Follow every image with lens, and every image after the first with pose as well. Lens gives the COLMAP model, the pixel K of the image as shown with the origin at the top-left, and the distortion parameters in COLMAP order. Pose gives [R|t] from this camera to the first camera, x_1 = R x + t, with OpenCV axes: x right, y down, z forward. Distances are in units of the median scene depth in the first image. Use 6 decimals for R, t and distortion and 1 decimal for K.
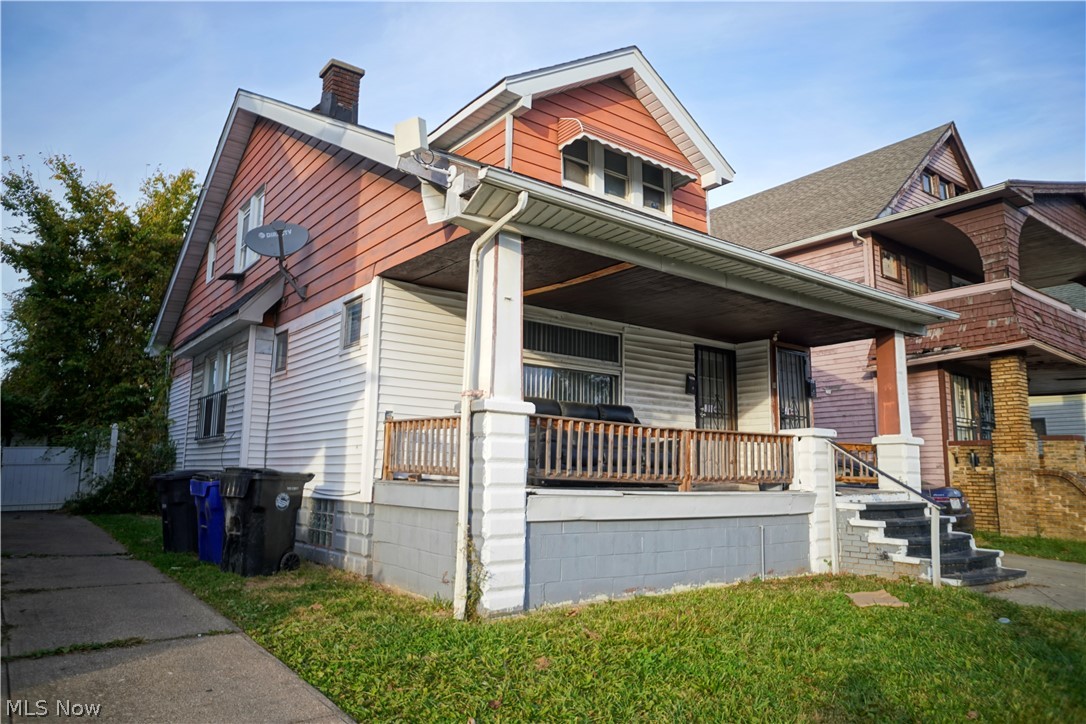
lens RADIAL K [[734.9, 0, 543.0], [0, 734.9, 362.0], [0, 0, 1]] dist [-0.072518, 0.097901]
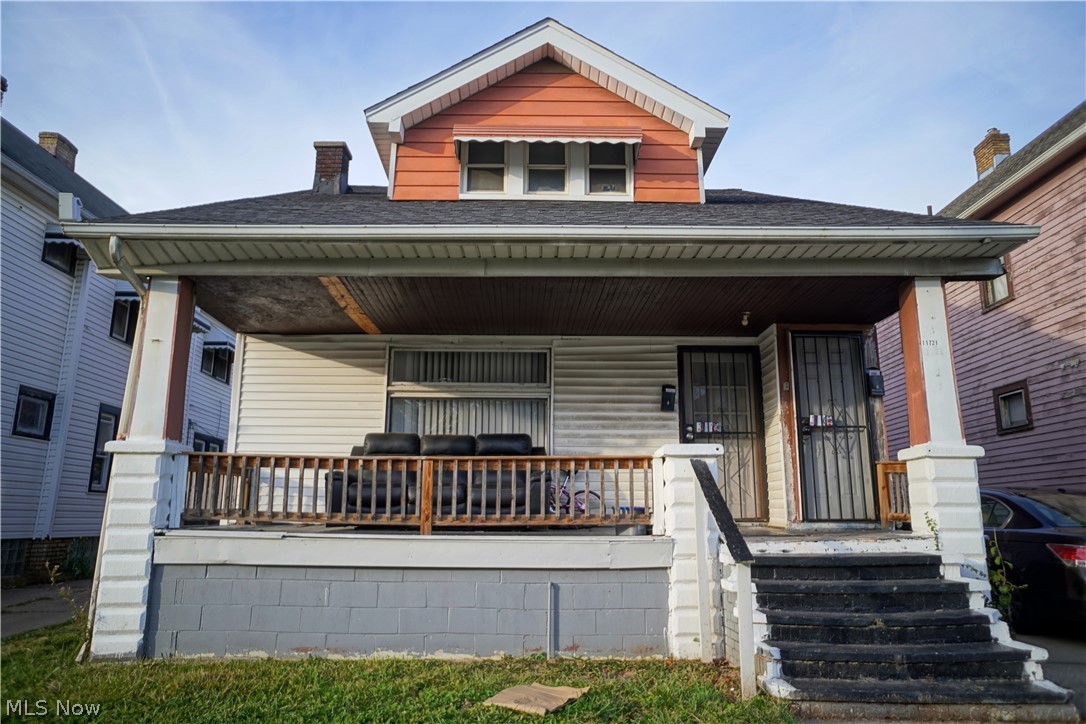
lens RADIAL K [[747.5, 0, 543.0], [0, 747.5, 362.0], [0, 0, 1]] dist [-0.071049, 0.108608]
pose [[0.802110, -0.140127, -0.580504, 0.607147], [0.101600, 0.989930, -0.098572, 0.061713], [0.588470, 0.020086, 0.808269, 0.305668]]
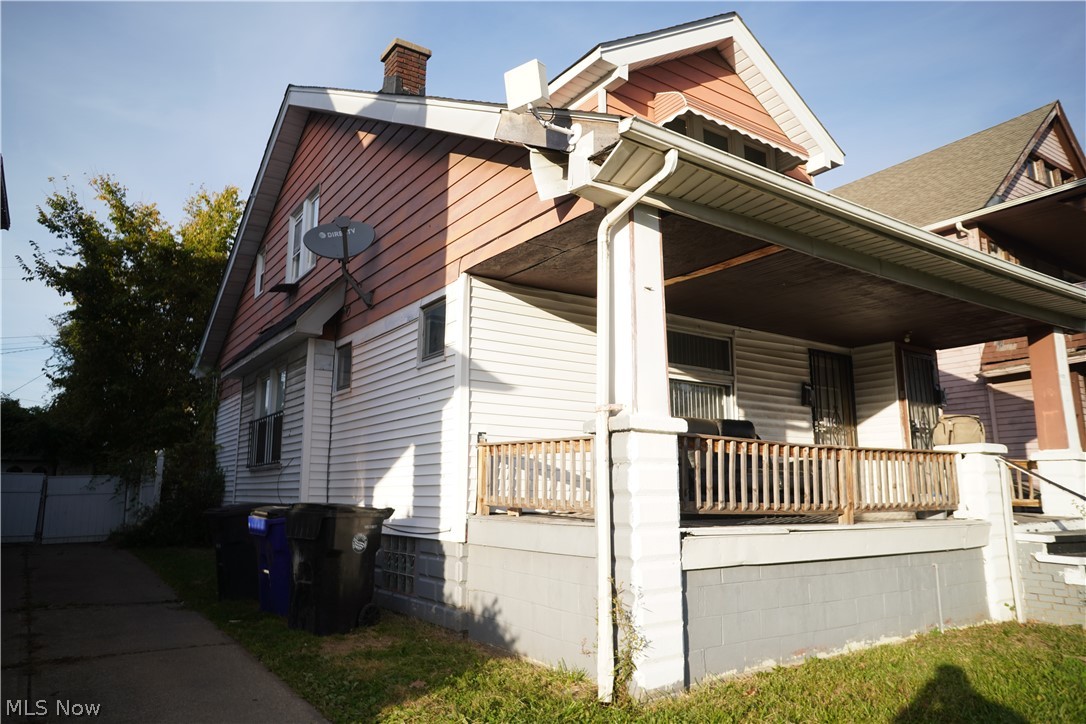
lens RADIAL K [[734.9, 0, 543.0], [0, 734.9, 362.0], [0, 0, 1]] dist [-0.072518, 0.097901]
pose [[0.998739, -0.022241, -0.045010, -0.079288], [0.021143, 0.999470, -0.024735, 0.006791], [0.045536, 0.023752, 0.998680, 0.126691]]
